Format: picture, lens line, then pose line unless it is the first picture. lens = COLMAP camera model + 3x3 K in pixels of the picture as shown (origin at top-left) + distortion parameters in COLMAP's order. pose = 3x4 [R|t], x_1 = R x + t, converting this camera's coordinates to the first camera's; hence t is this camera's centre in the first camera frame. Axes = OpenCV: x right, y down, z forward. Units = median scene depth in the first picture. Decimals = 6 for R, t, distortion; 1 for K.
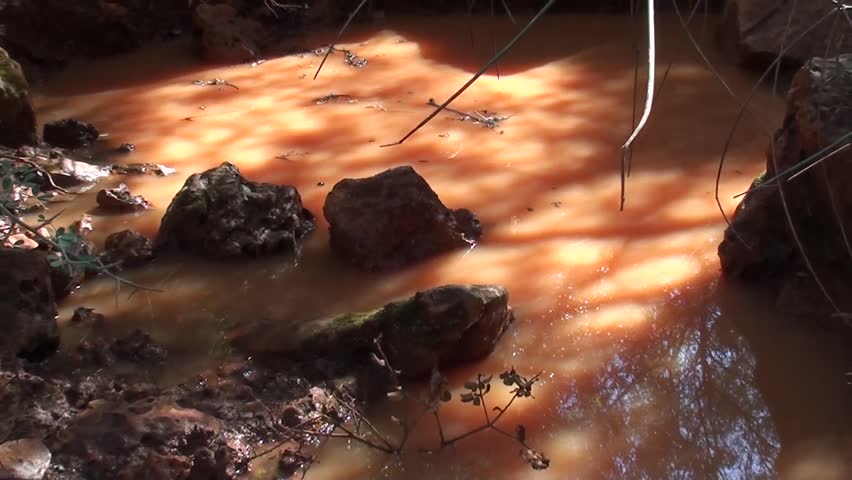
lens RADIAL K [[3750.4, 0, 426.4], [0, 3750.4, 240.3], [0, 0, 1]] dist [-0.720373, 0.000000]
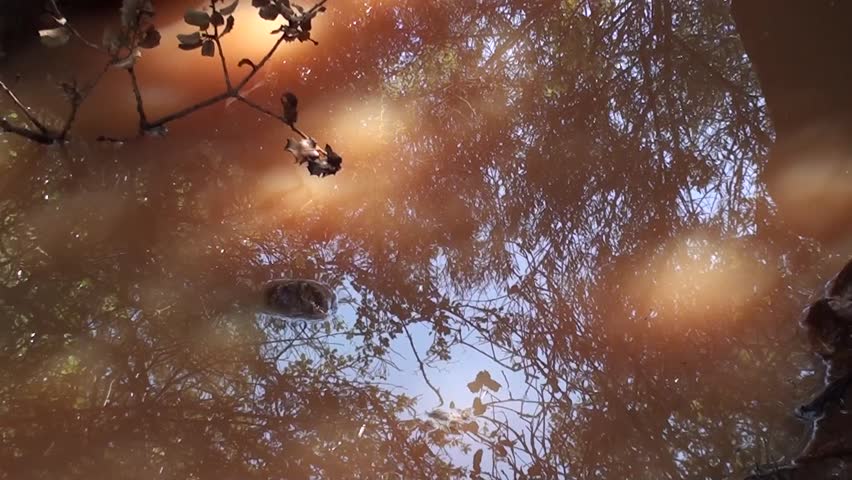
lens RADIAL K [[3750.4, 0, 425.4], [0, 3750.4, 240.1], [0, 0, 1]] dist [-0.720373, 0.000000]
pose [[0.989395, -0.001763, 0.145241, -0.033377], [-0.019062, 0.989702, 0.141866, -0.006115], [-0.143996, -0.143130, 0.979173, 0.470453]]
